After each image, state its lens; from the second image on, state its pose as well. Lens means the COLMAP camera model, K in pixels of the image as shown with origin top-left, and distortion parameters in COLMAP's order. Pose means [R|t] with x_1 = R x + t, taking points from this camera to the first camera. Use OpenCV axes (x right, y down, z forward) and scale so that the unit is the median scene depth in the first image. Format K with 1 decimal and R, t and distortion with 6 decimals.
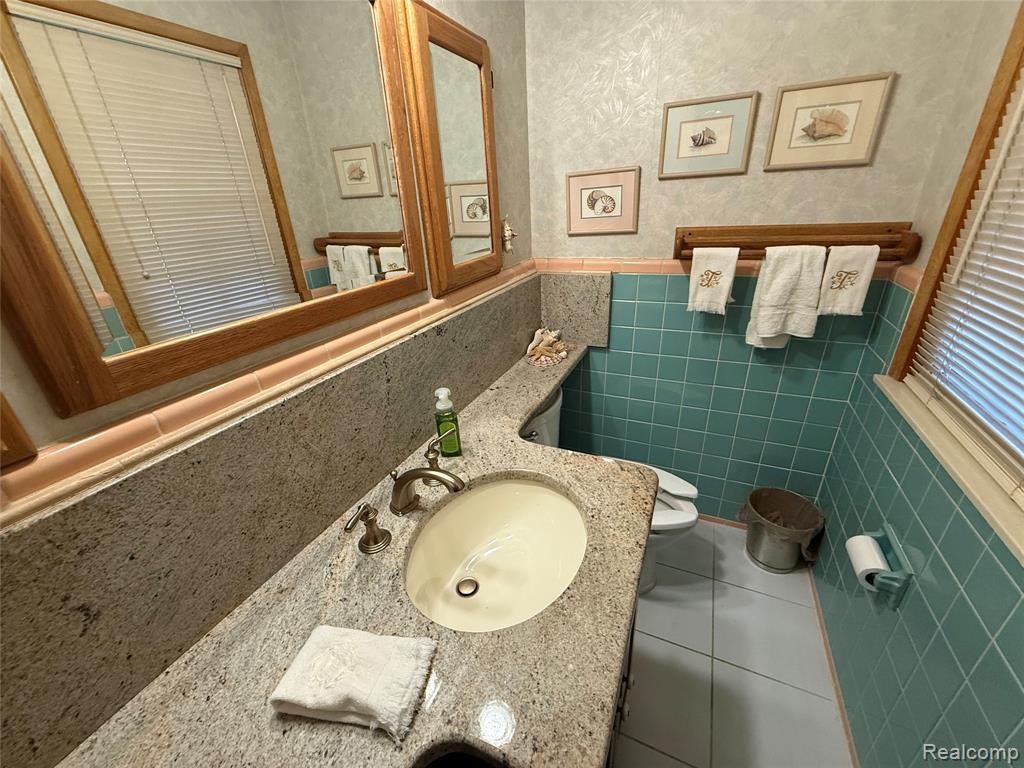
lens RADIAL K [[410.3, 0, 508.0], [0, 410.3, 383.1], [0, 0, 1]] dist [0.001003, -0.000042]
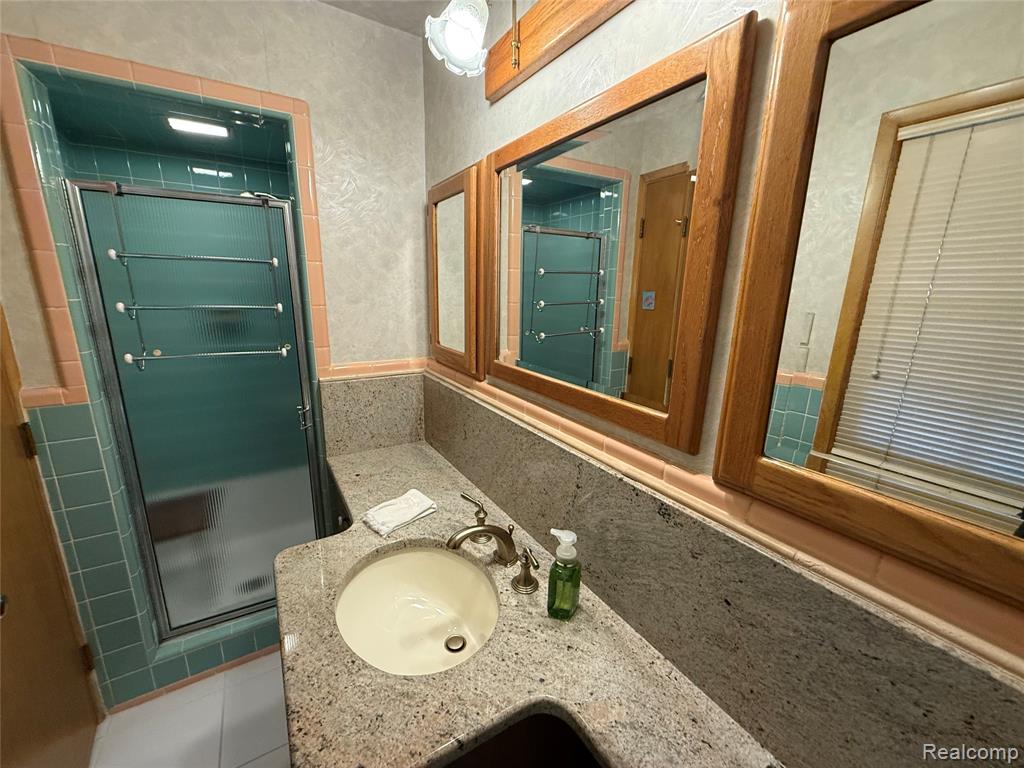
lens RADIAL K [[410.3, 0, 507.7], [0, 410.3, 384.5], [0, 0, 1]] dist [0.001003, -0.000042]
pose [[-0.557274, 0.238555, -0.795322, 0.480397], [-0.324598, 0.819027, 0.473108, -0.570664], [0.764252, 0.521810, -0.378988, 1.053794]]
